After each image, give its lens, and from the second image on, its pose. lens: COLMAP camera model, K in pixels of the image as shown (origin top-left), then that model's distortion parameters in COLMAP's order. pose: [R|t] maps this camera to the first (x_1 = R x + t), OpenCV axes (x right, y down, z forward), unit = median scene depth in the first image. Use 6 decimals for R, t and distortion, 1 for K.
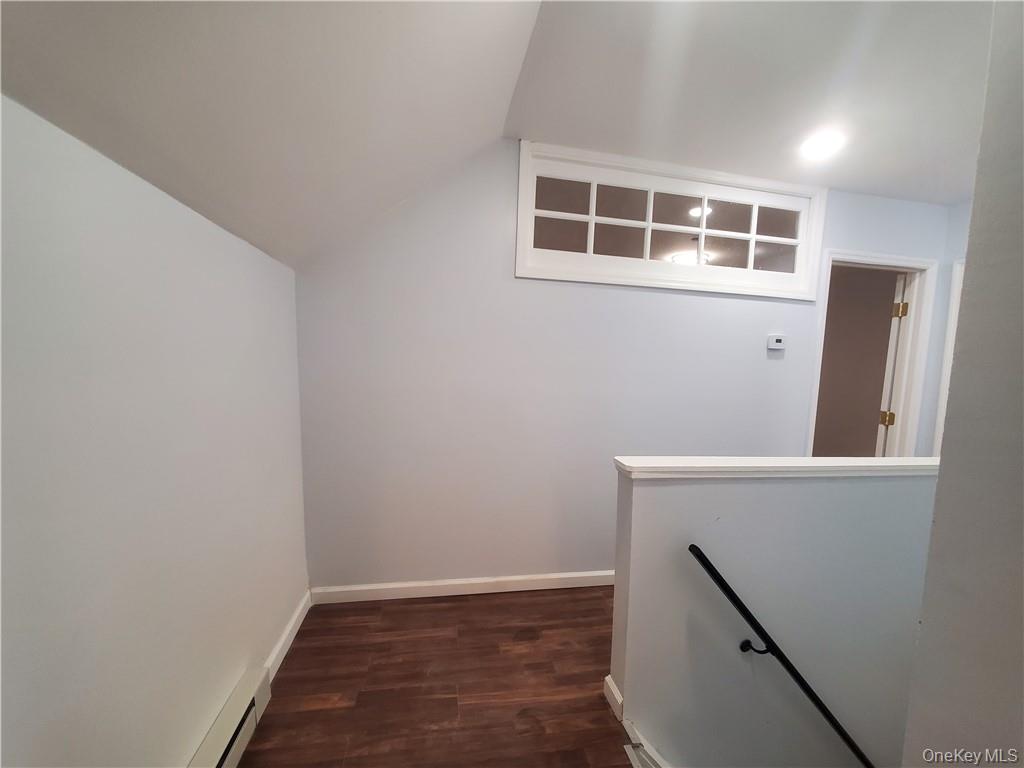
lens RADIAL K [[389.0, 0, 509.3], [0, 389.0, 404.2], [0, 0, 1]] dist [-0.000261, -0.000100]
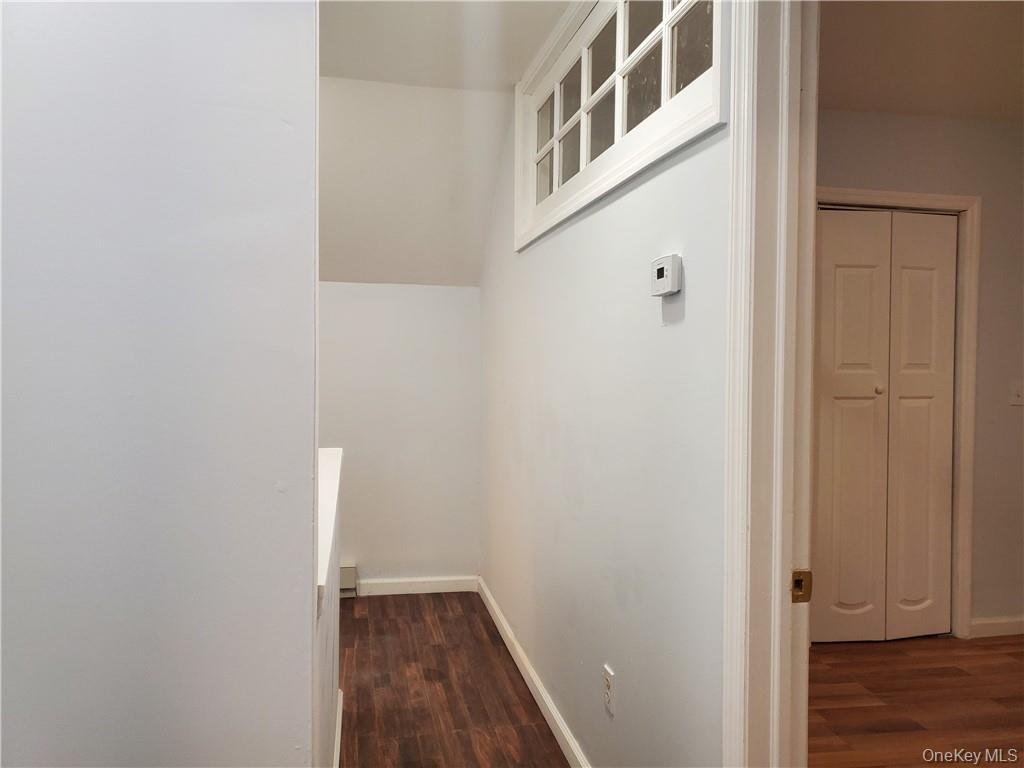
lens RADIAL K [[797.9, 0, 509.9], [0, 797.9, 386.9], [0, 0, 1]] dist [0.011862, 0.007655]
pose [[0.023419, 0.005666, -0.999710, 1.761904], [-0.099277, 0.995054, 0.003313, -0.054211], [0.994784, 0.099171, 0.023866, 1.044364]]
